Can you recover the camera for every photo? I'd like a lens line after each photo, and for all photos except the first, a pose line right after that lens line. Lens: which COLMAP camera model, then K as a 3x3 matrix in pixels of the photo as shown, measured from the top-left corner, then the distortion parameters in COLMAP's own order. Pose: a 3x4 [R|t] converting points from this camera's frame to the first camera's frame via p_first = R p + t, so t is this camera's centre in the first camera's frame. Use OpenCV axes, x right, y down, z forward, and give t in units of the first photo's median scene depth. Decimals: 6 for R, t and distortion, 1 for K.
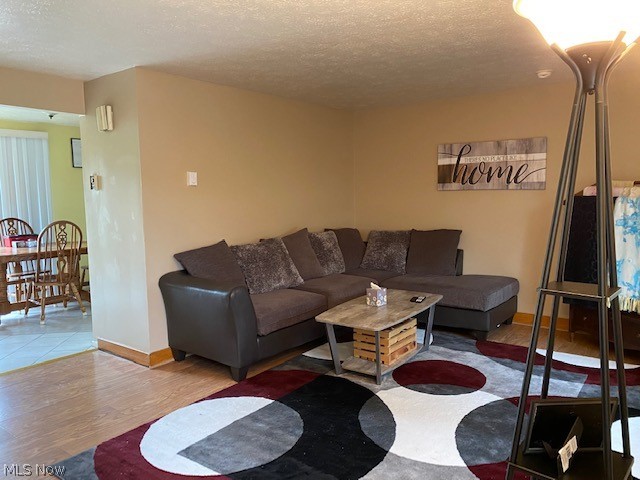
lens RADIAL K [[491.8, 0, 320.0], [0, 491.8, 240.0], [0, 0, 1]] dist [0.065271, -0.000166]
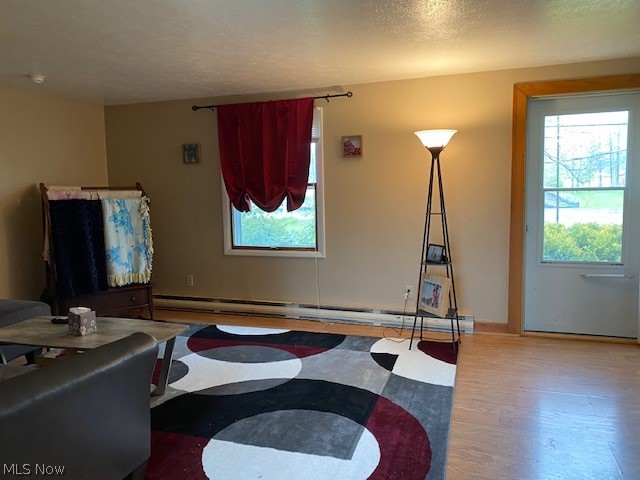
lens RADIAL K [[491.8, 0, 320.0], [0, 491.8, 240.0], [0, 0, 1]] dist [0.065271, -0.000166]
pose [[-0.312081, -0.070892, 0.947407, -0.892879], [0.117137, 0.986732, 0.112420, -0.069710], [-0.942807, 0.146060, -0.299636, 1.015143]]
